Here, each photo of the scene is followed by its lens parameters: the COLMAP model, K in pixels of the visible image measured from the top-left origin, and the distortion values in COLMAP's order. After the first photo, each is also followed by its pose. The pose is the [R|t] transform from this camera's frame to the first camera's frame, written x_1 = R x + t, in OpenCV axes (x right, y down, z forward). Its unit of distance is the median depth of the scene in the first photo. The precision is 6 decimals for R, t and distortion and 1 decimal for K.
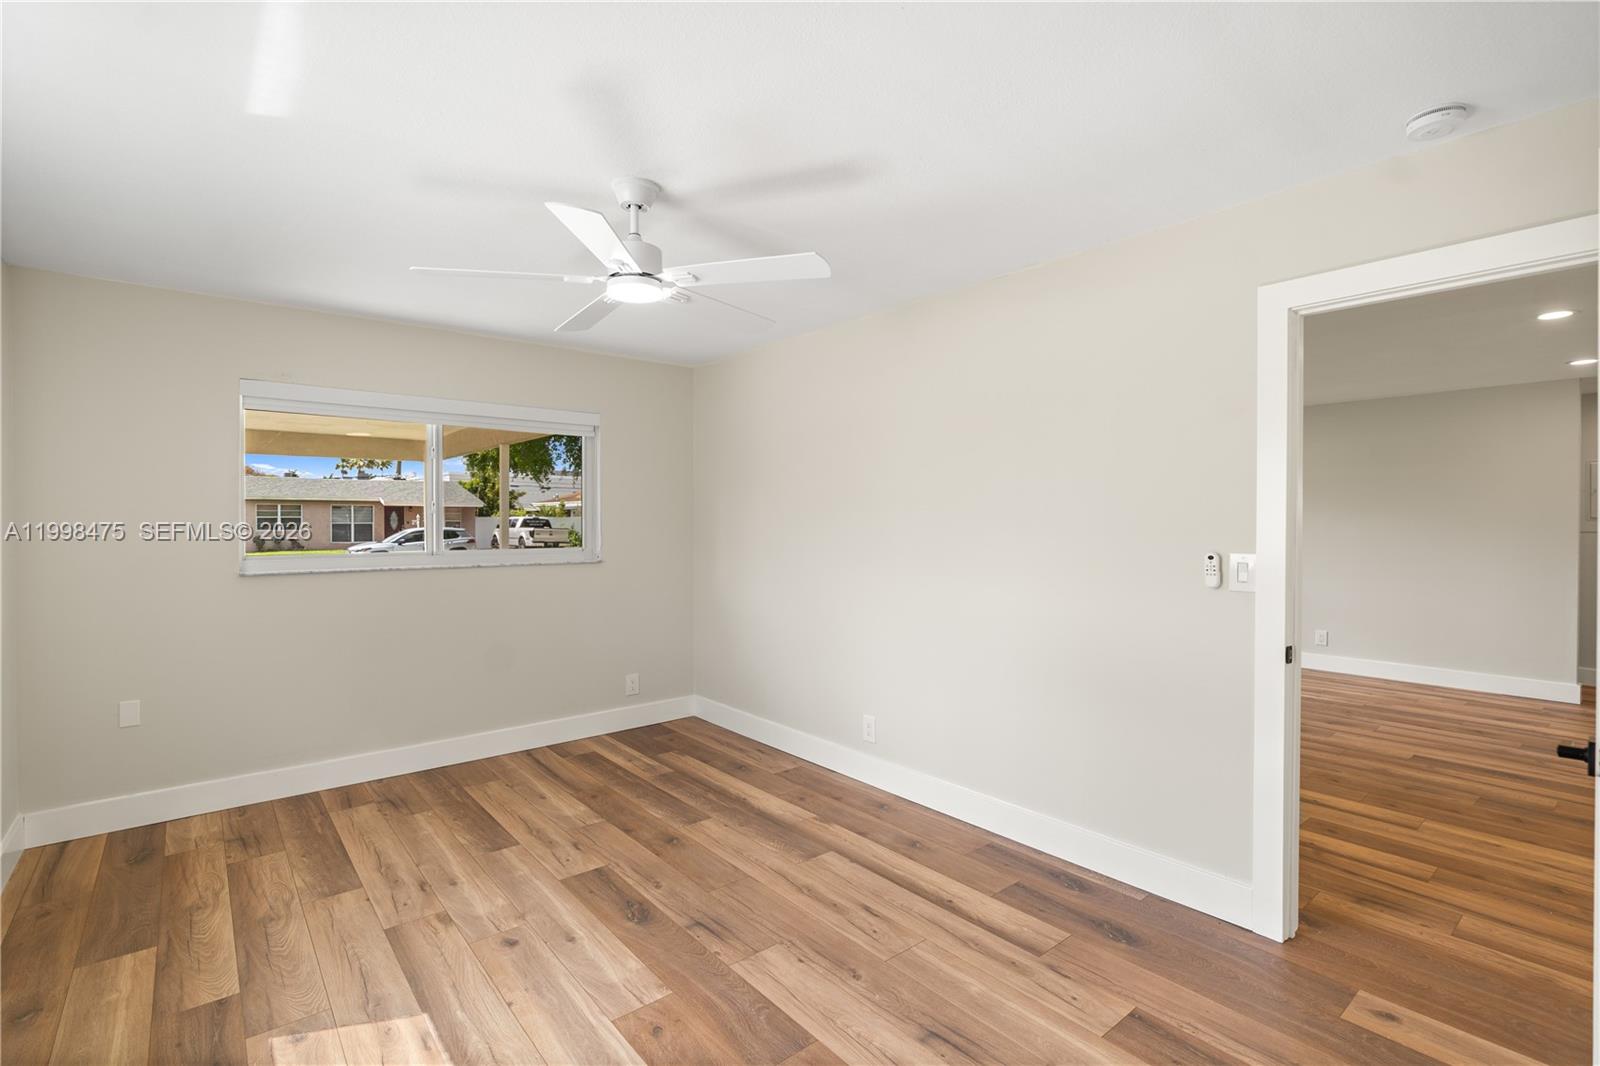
lens RADIAL K [[727.0, 0, 799.0], [0, 727.0, 526.4], [0, 0, 1]] dist [-0.011183, 0.004661]
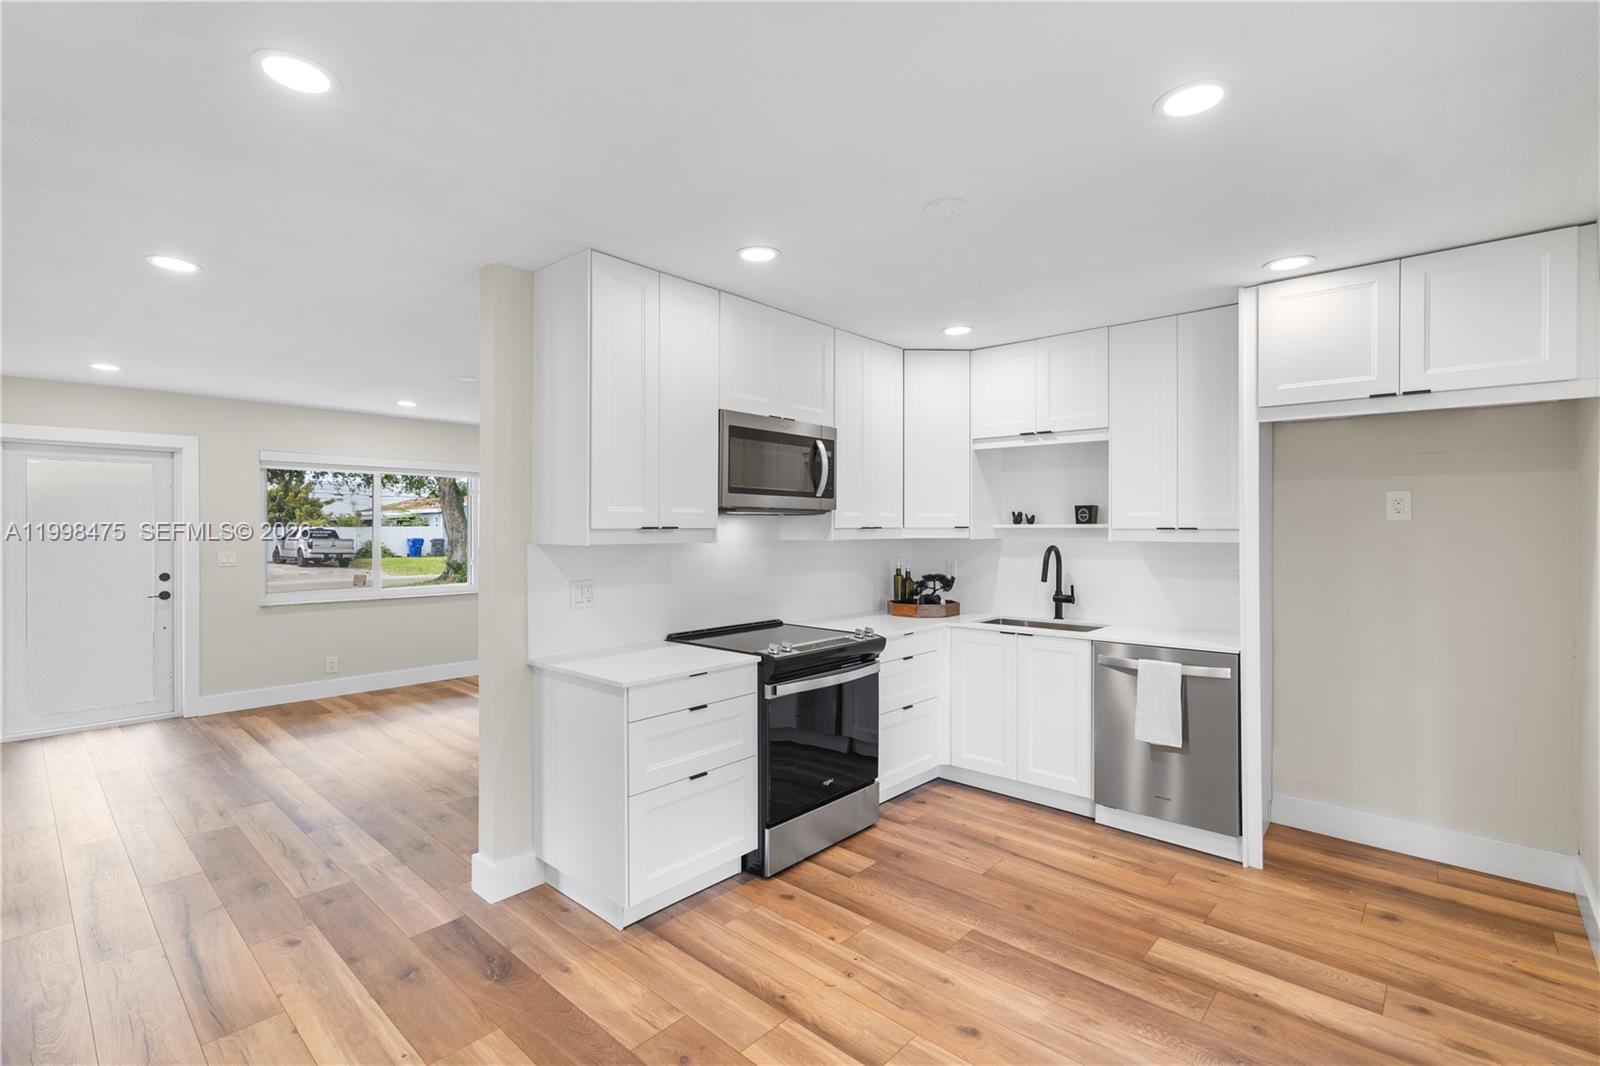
lens RADIAL K [[727.0, 0, 799.0], [0, 727.0, 526.4], [0, 0, 1]] dist [-0.011183, 0.004661]
pose [[0.989535, -0.005116, 0.144202, 1.292331], [0.006708, 0.999922, -0.010553, -0.000993], [-0.144137, 0.011410, 0.989492, -0.115398]]
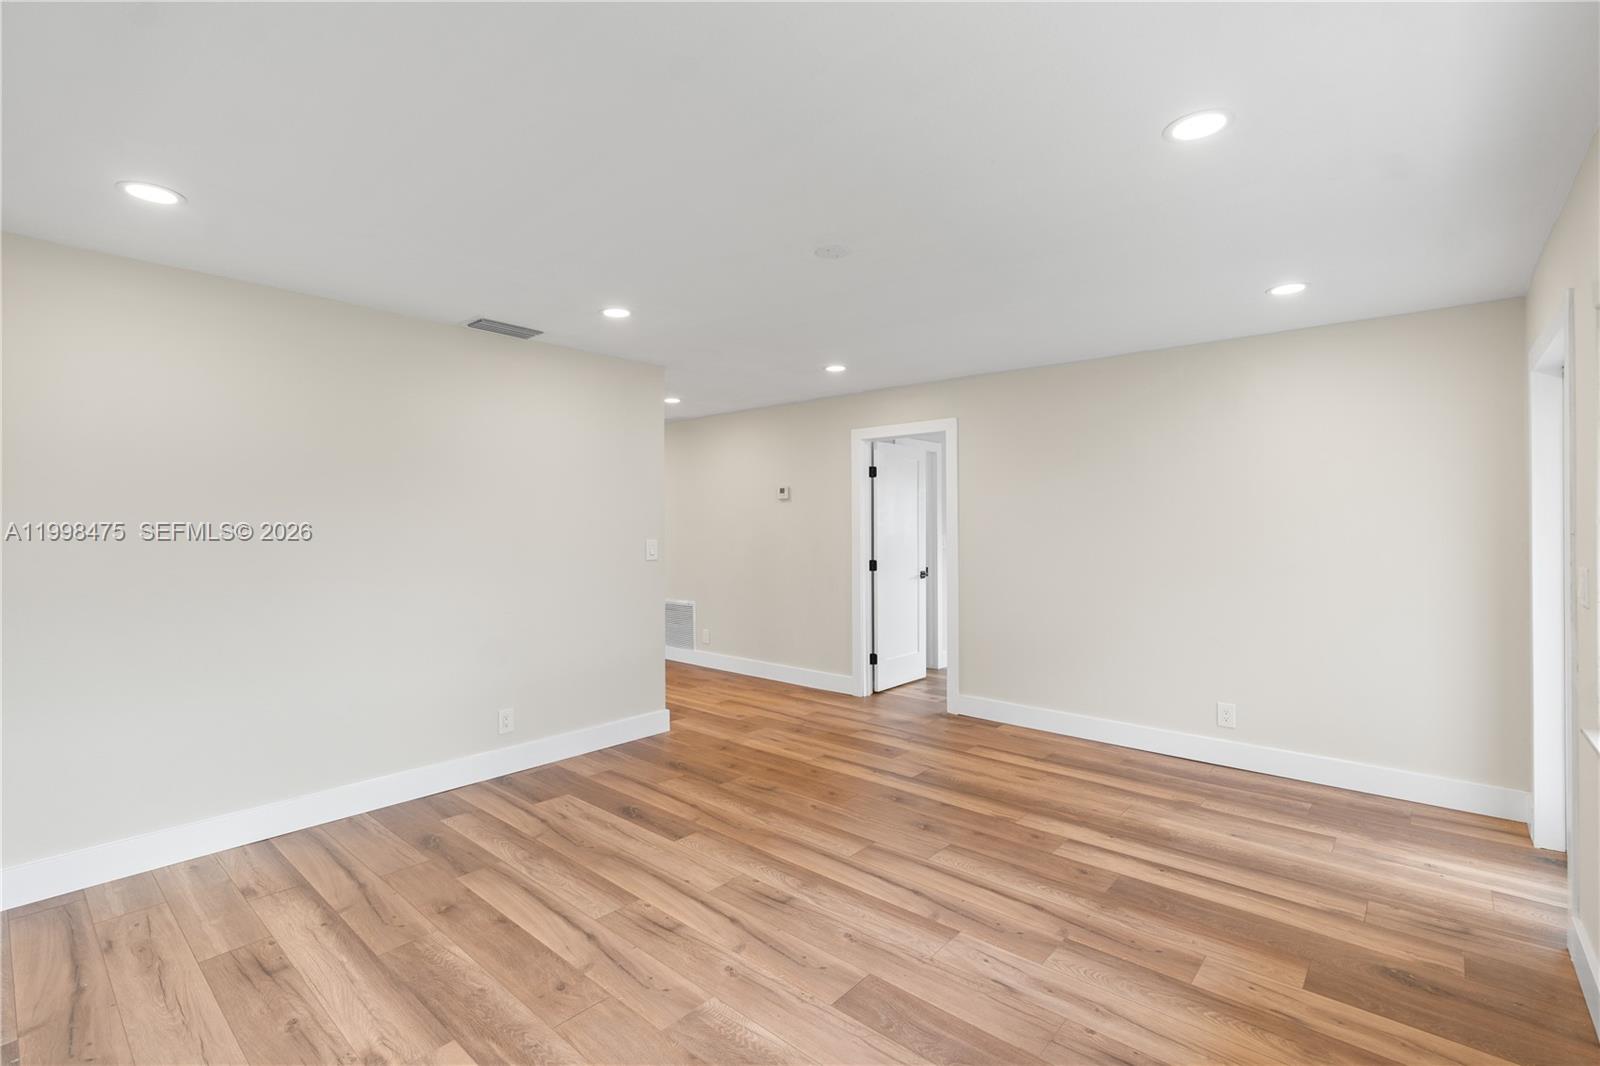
lens RADIAL K [[727.0, 0, 799.0], [0, 727.0, 526.4], [0, 0, 1]] dist [-0.011183, 0.004661]
pose [[-0.986127, 0.005819, -0.165889, 1.032906], [0.003581, 0.999898, 0.013790, -0.017241], [0.165952, 0.013005, -0.986048, 2.123412]]
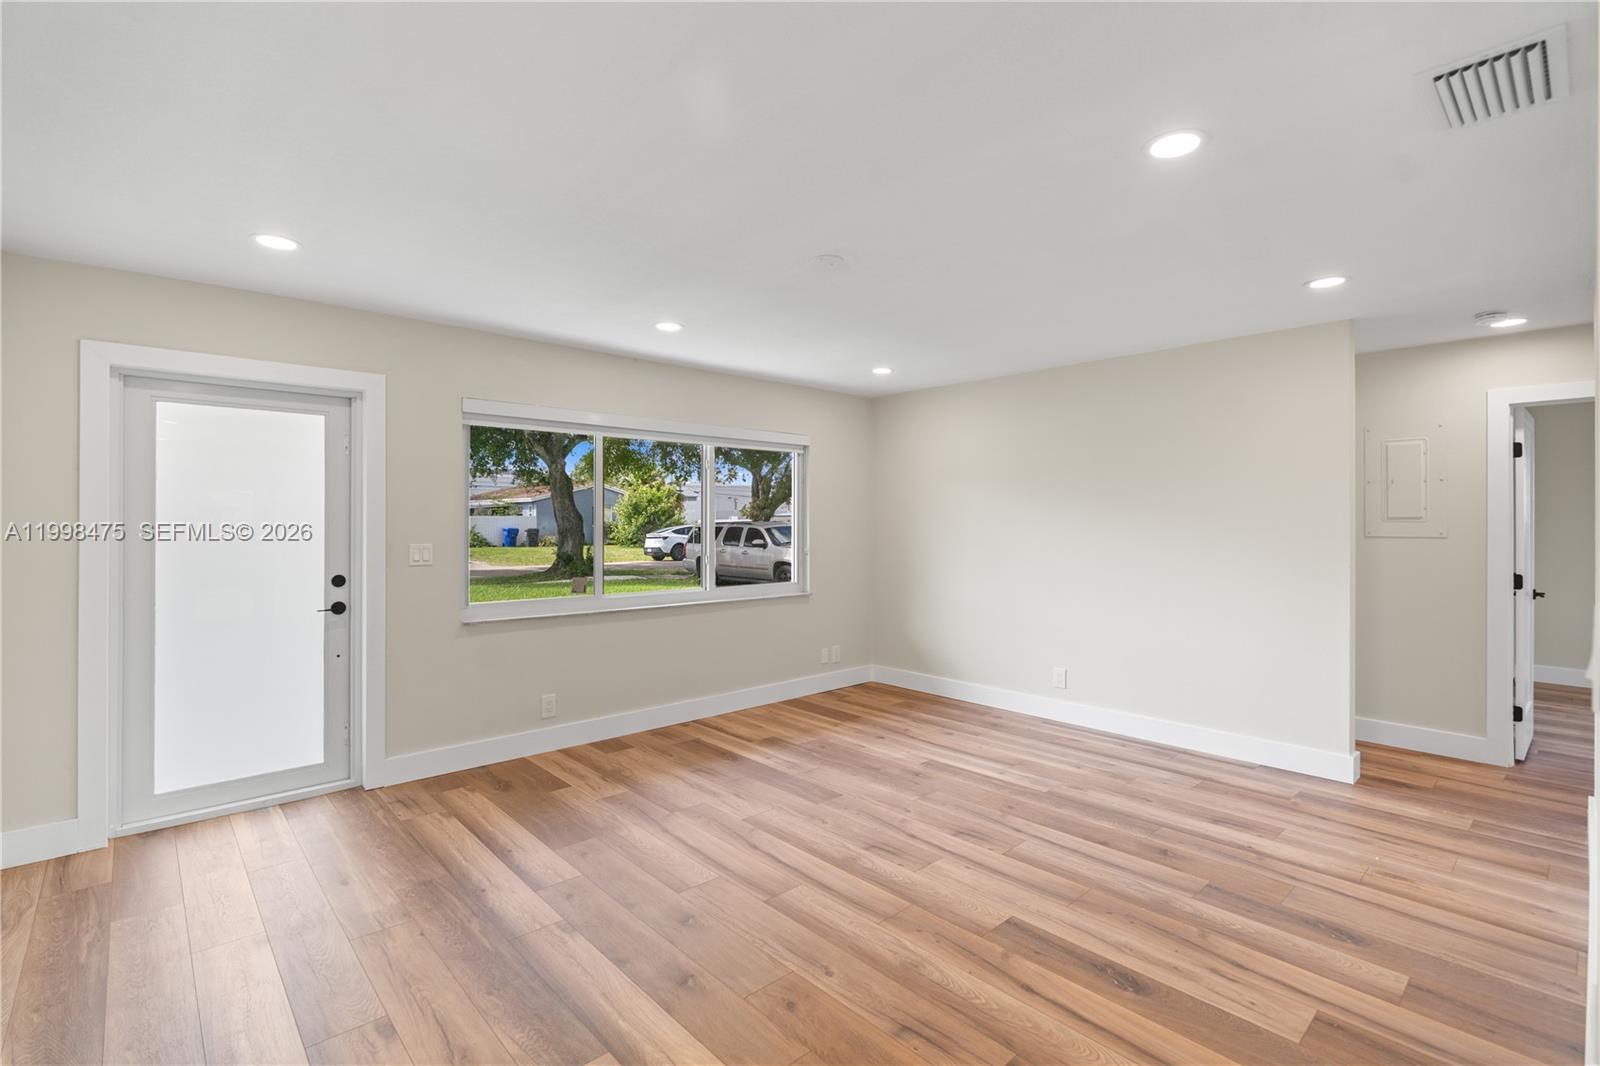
lens RADIAL K [[727.0, 0, 799.0], [0, 727.0, 526.4], [0, 0, 1]] dist [-0.011183, 0.004661]
pose [[0.998295, 0.005124, 0.058149, 0.784046], [-0.005032, 0.999986, -0.001737, 0.000914], [-0.058157, 0.001442, 0.998306, 0.514265]]
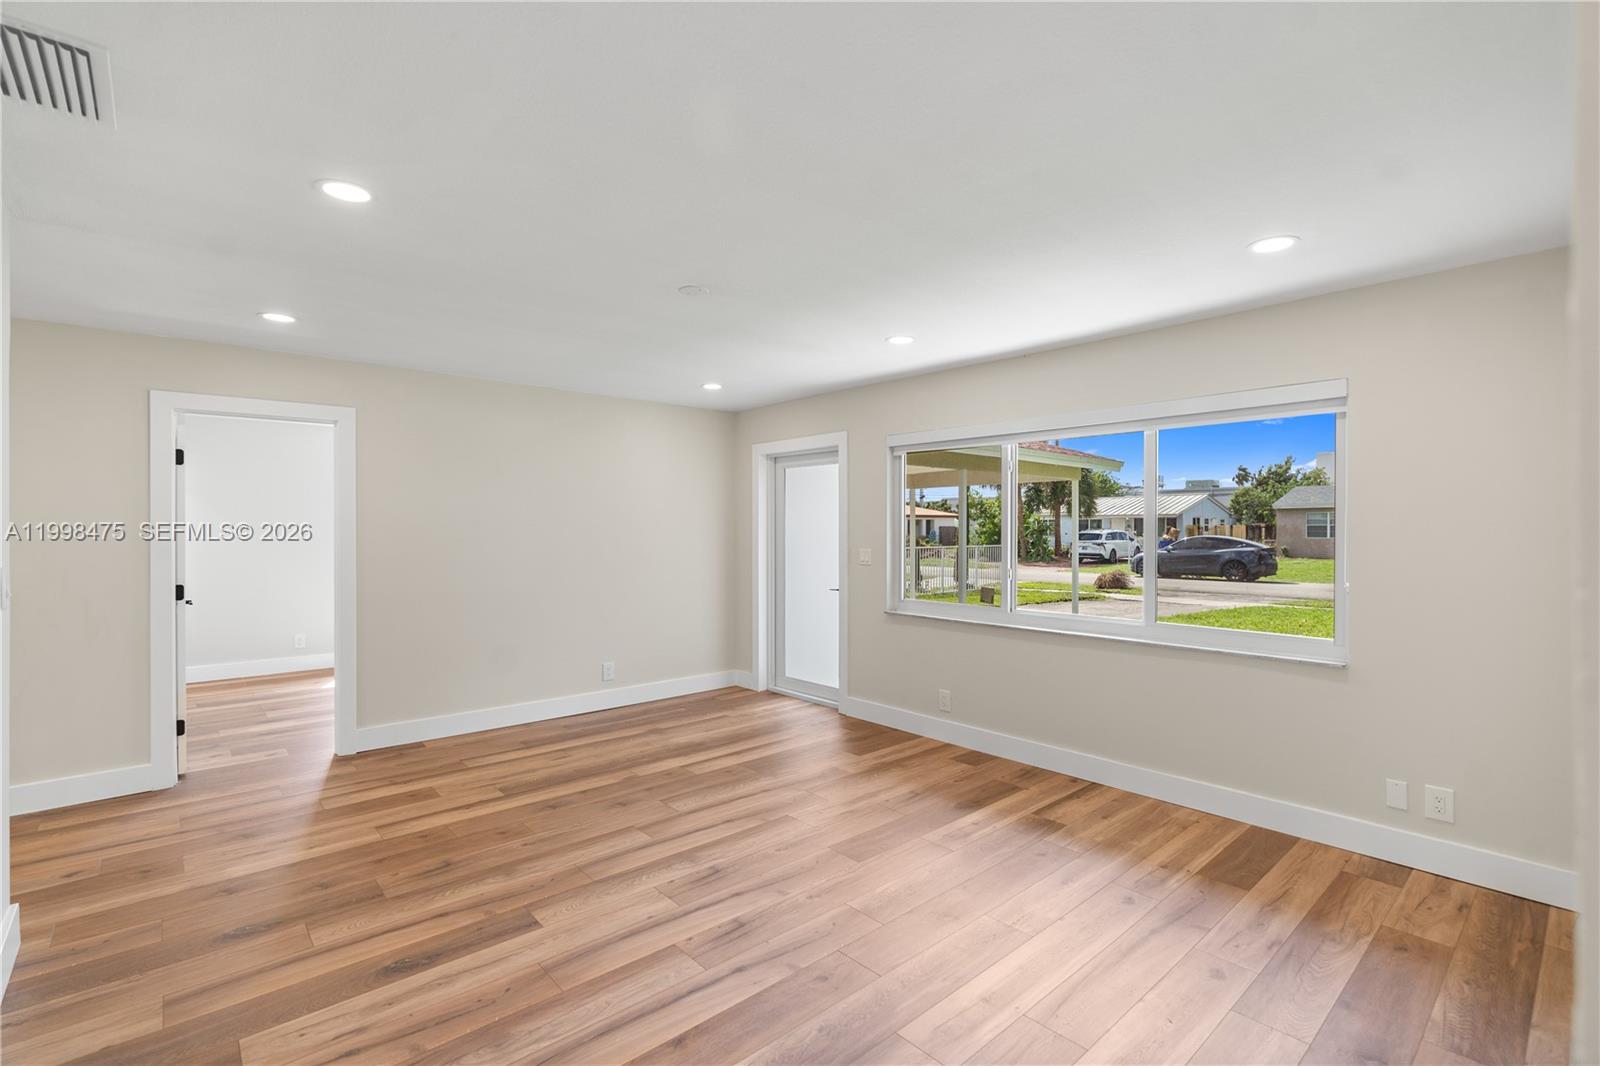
lens RADIAL K [[727.0, 0, 799.0], [0, 727.0, 526.4], [0, 0, 1]] dist [-0.011183, 0.004661]
pose [[0.041978, -0.000231, -0.999119, 1.764794], [-0.007749, 0.999970, -0.000557, -0.013204], [0.999088, 0.007766, 0.041975, 1.437626]]
